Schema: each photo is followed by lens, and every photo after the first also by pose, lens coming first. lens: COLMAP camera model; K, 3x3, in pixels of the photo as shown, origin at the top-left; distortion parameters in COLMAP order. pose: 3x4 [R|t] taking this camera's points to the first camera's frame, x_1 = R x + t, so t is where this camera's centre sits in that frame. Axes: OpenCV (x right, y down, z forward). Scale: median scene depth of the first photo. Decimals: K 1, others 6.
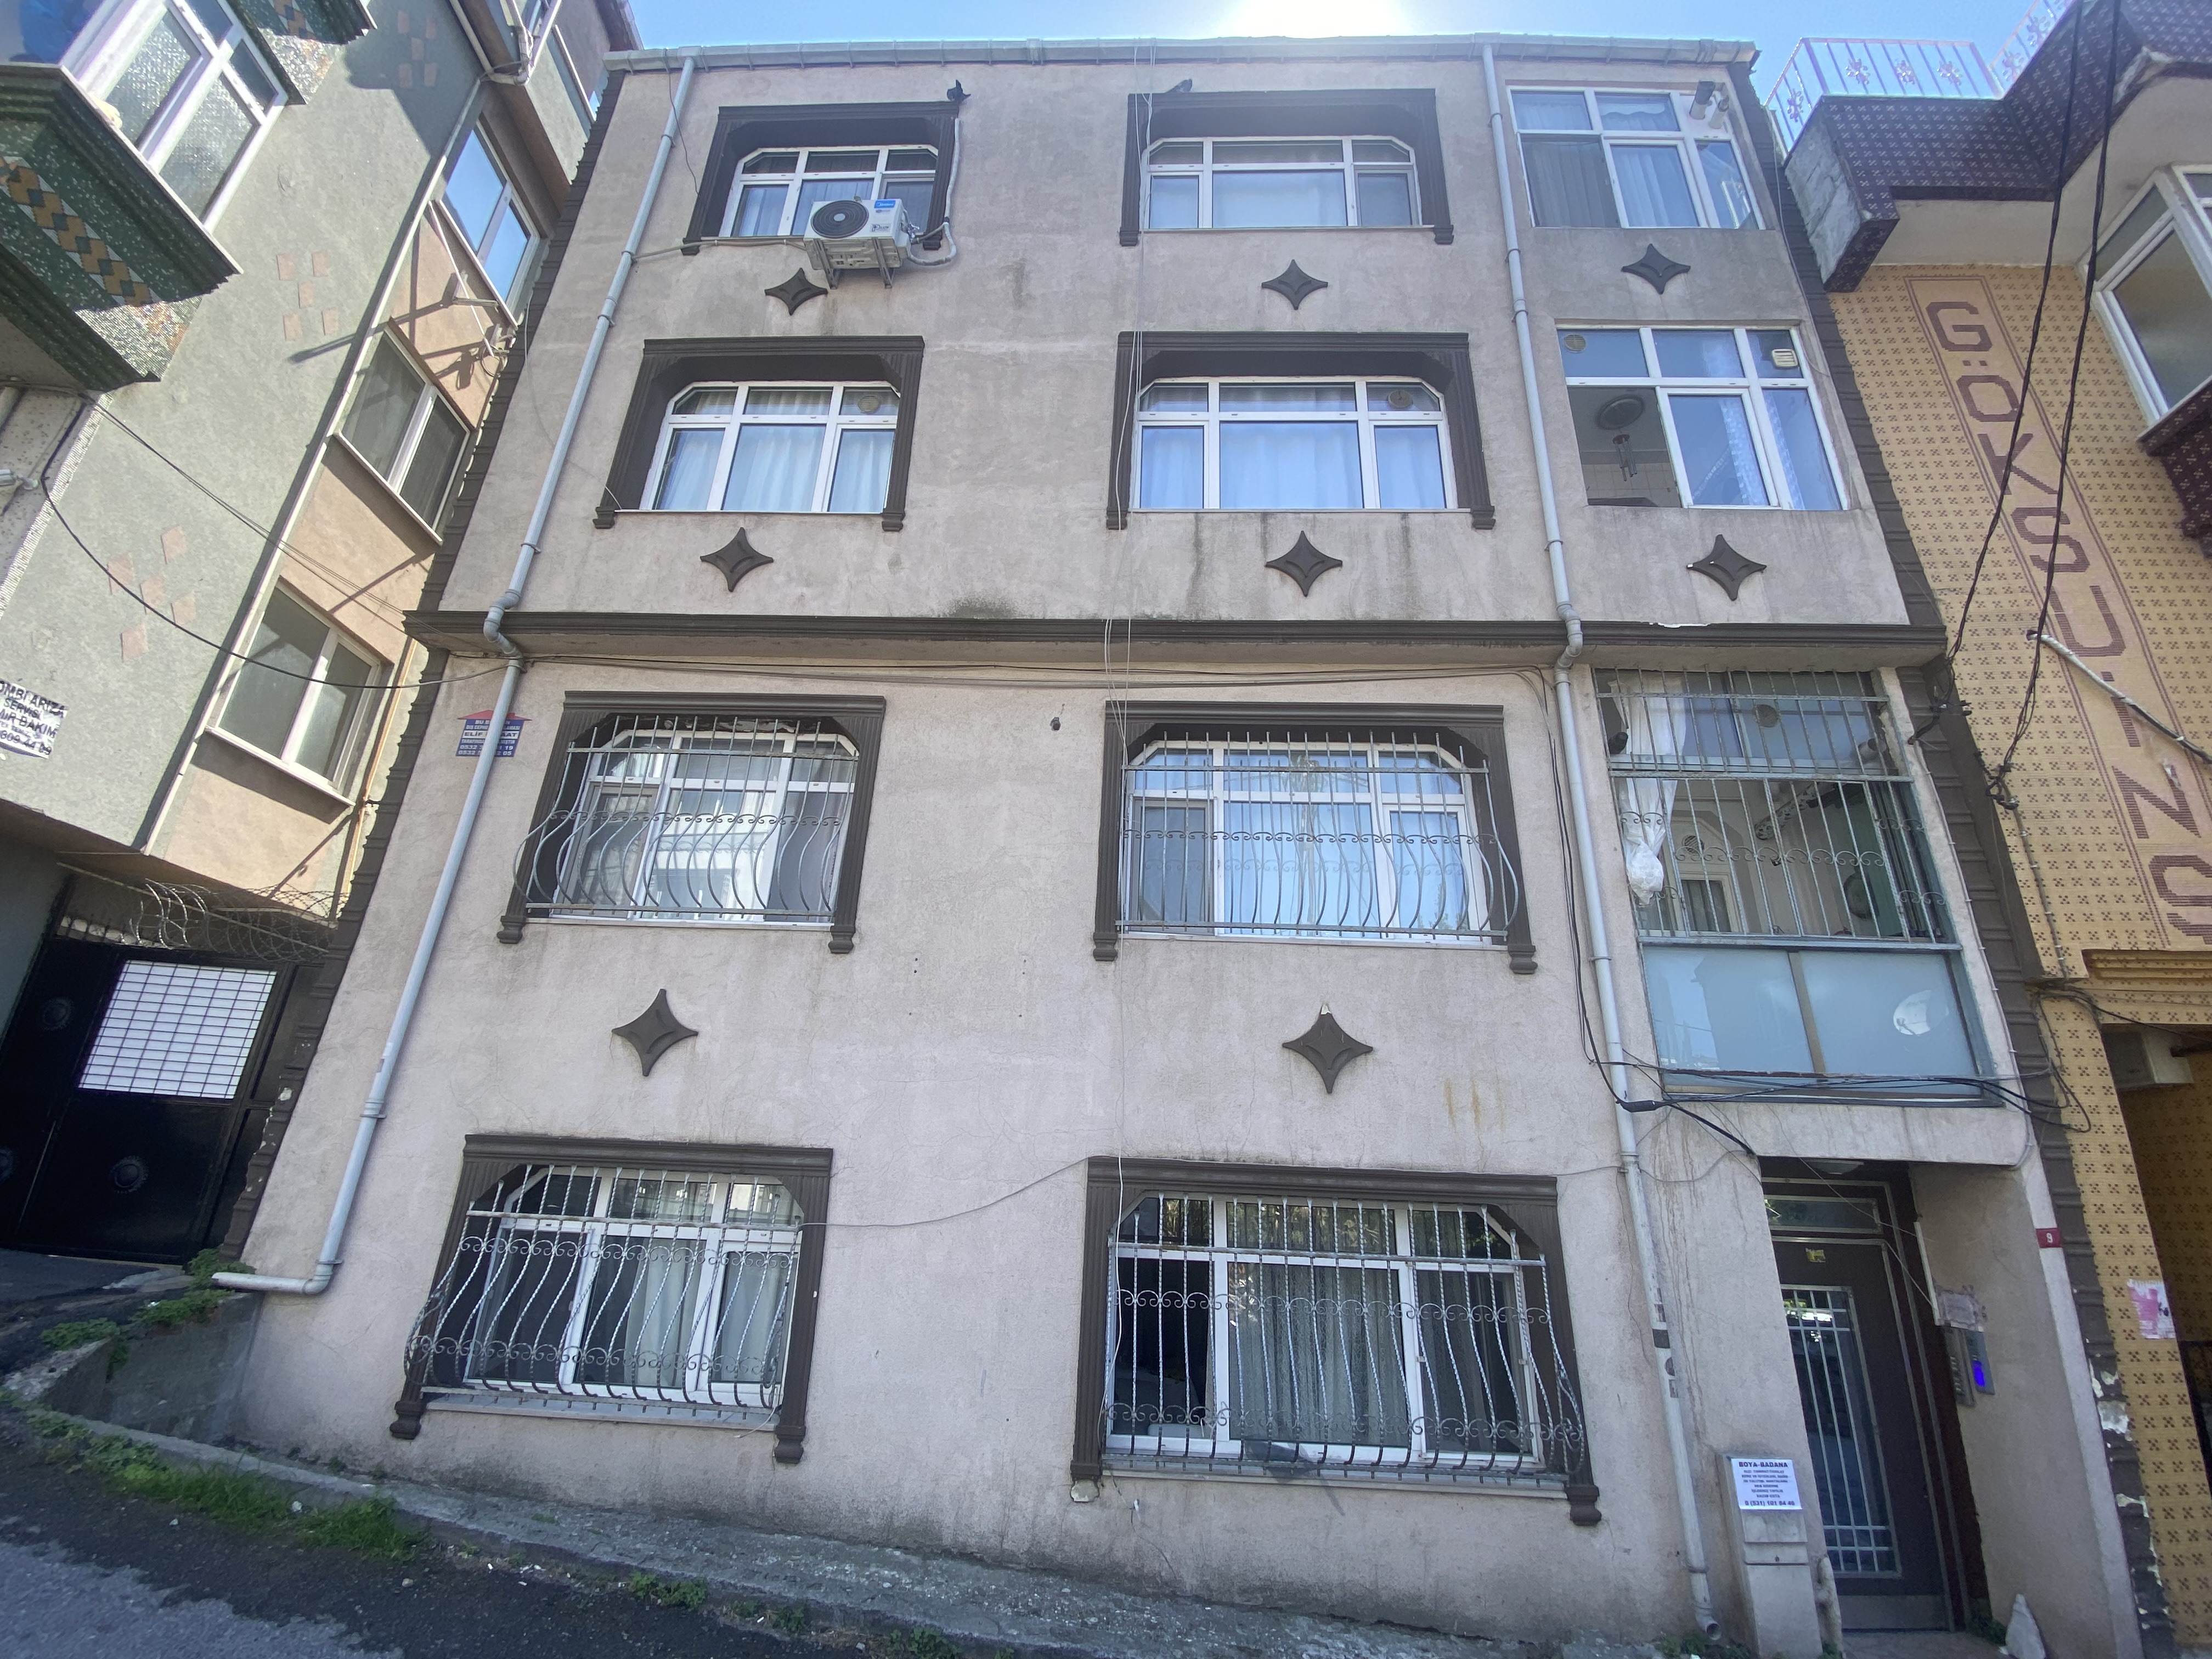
lens RADIAL K [[884.8, 0, 1099.7], [0, 884.8, 840.1], [0, 0, 1]] dist [0.022181, -0.019470]
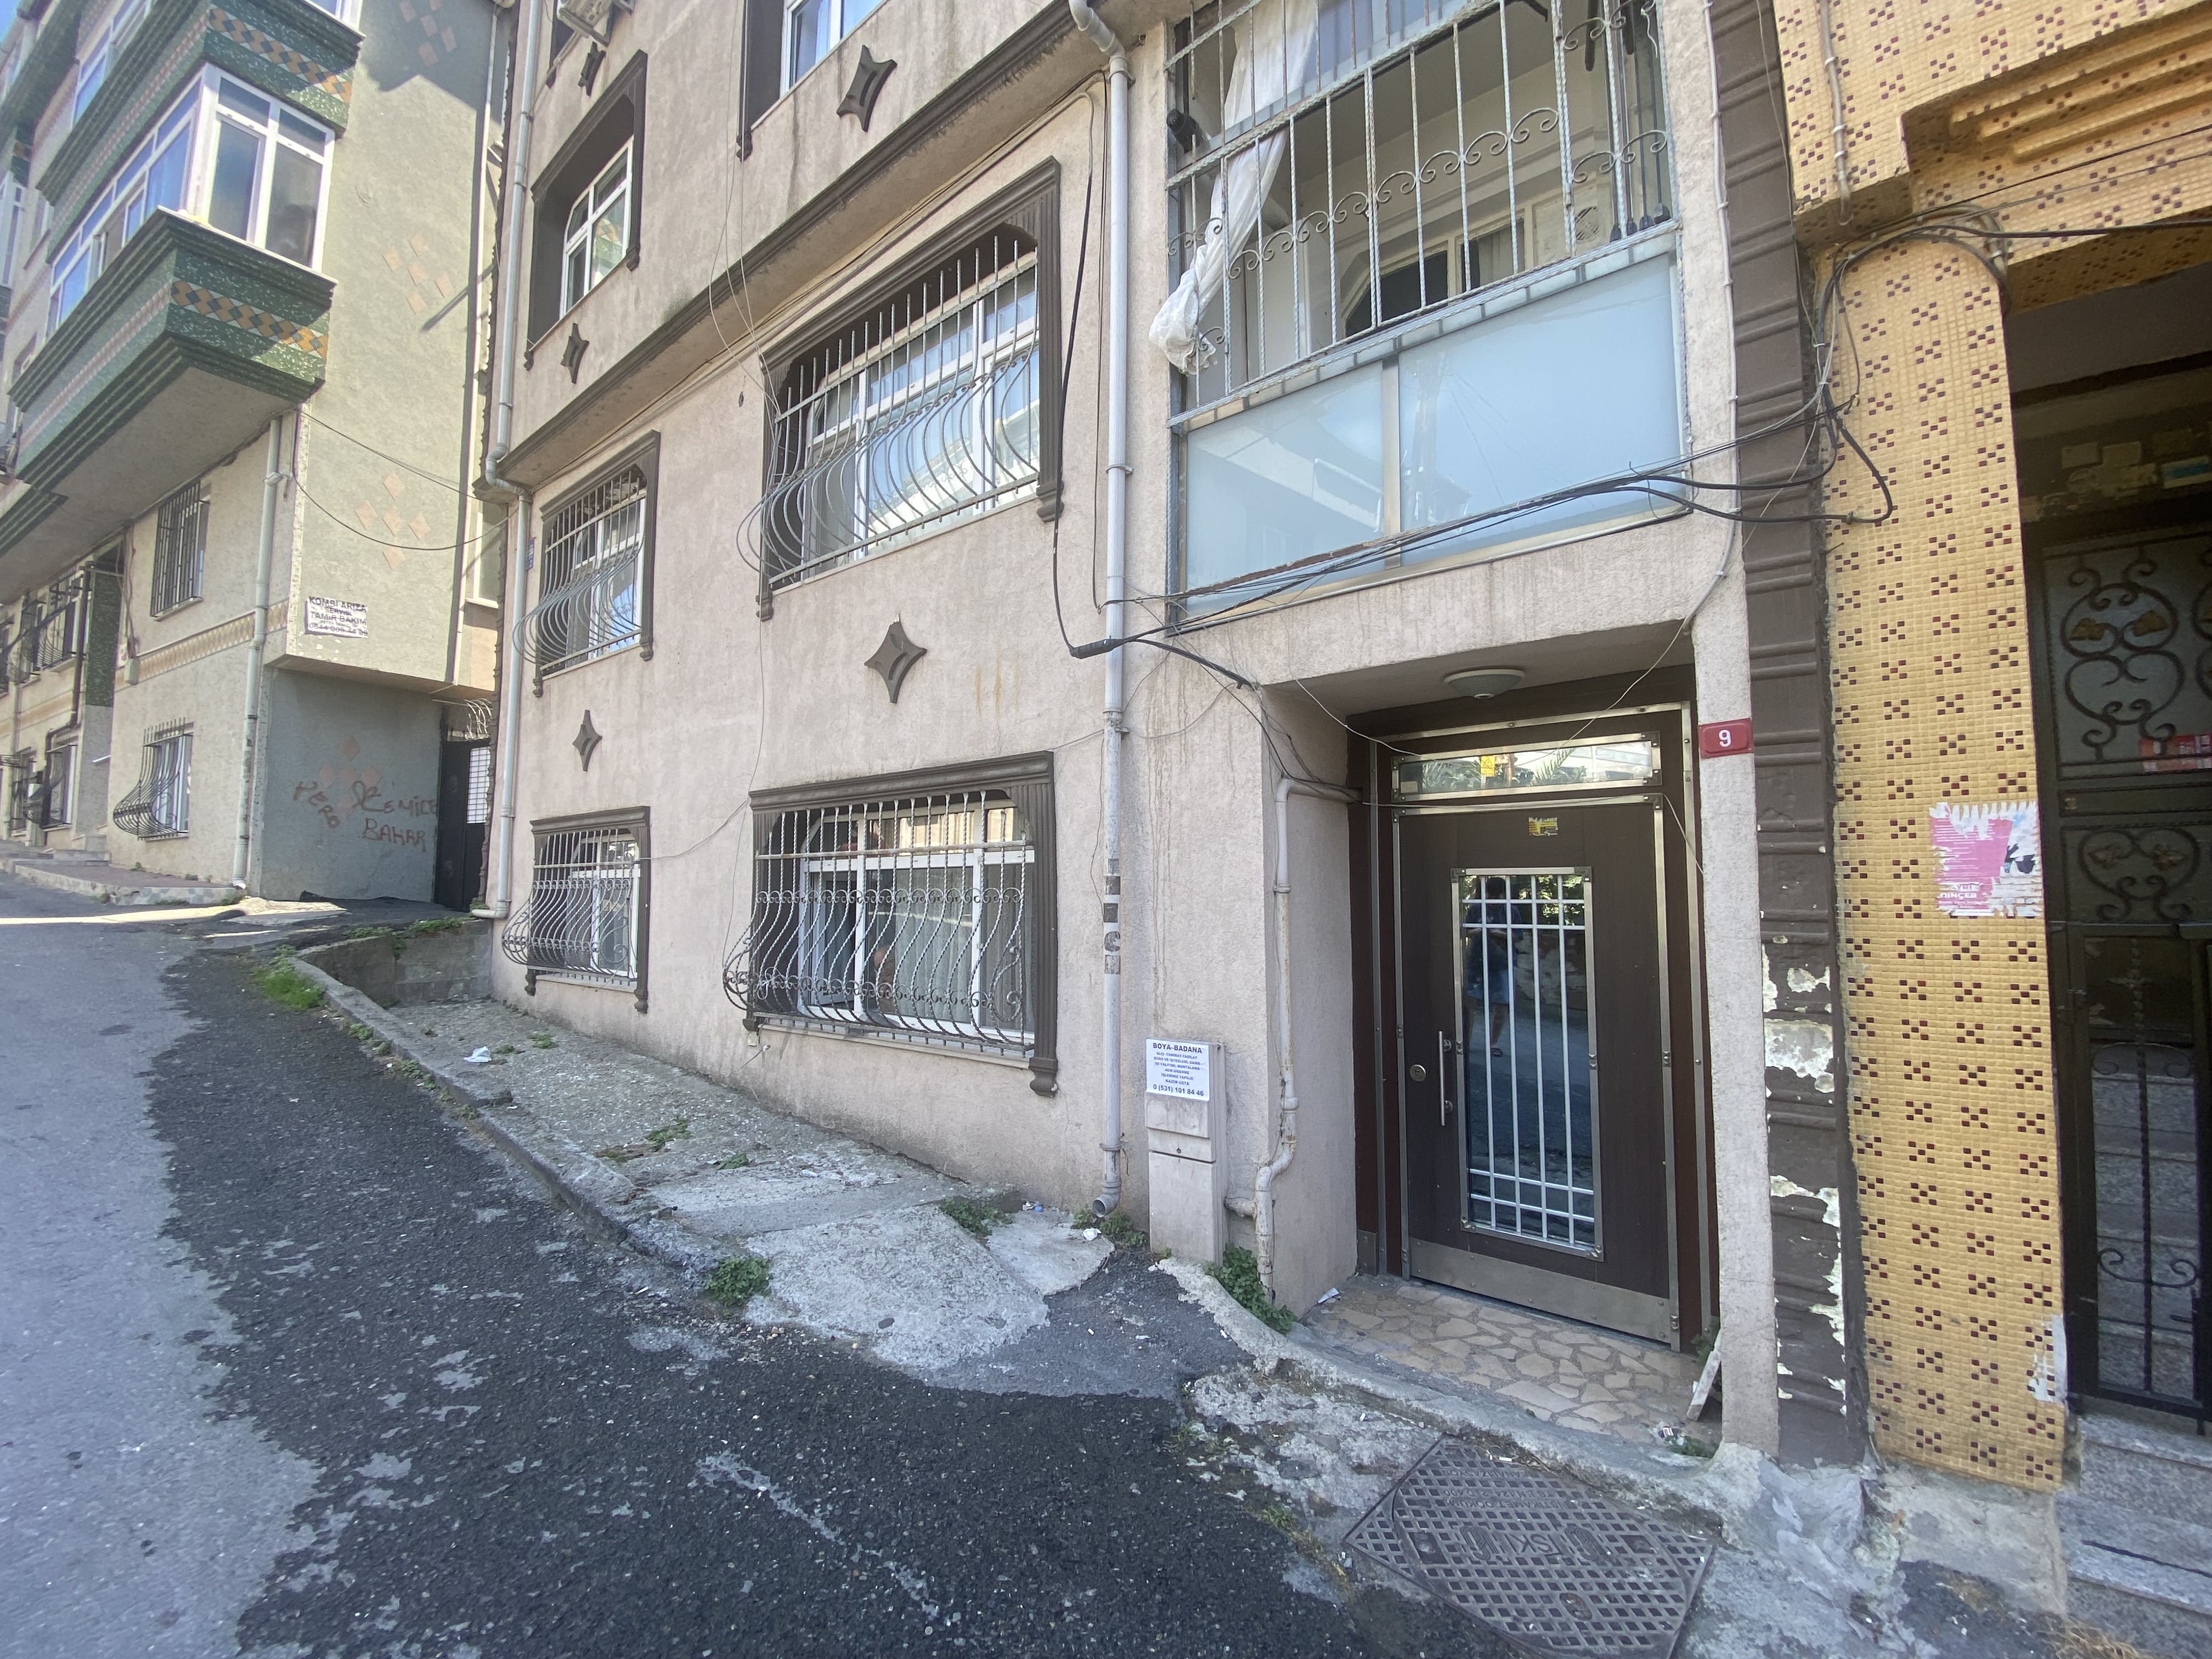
lens RADIAL K [[888.4, 0, 1101.2], [0, 888.4, 829.9], [0, 0, 1]] dist [0.027596, -0.021395]
pose [[0.805375, -0.081977, -0.587070, 0.955749], [0.230515, 0.955749, 0.182775, 0.278404], [0.546109, -0.282531, 0.788633, 0.300019]]
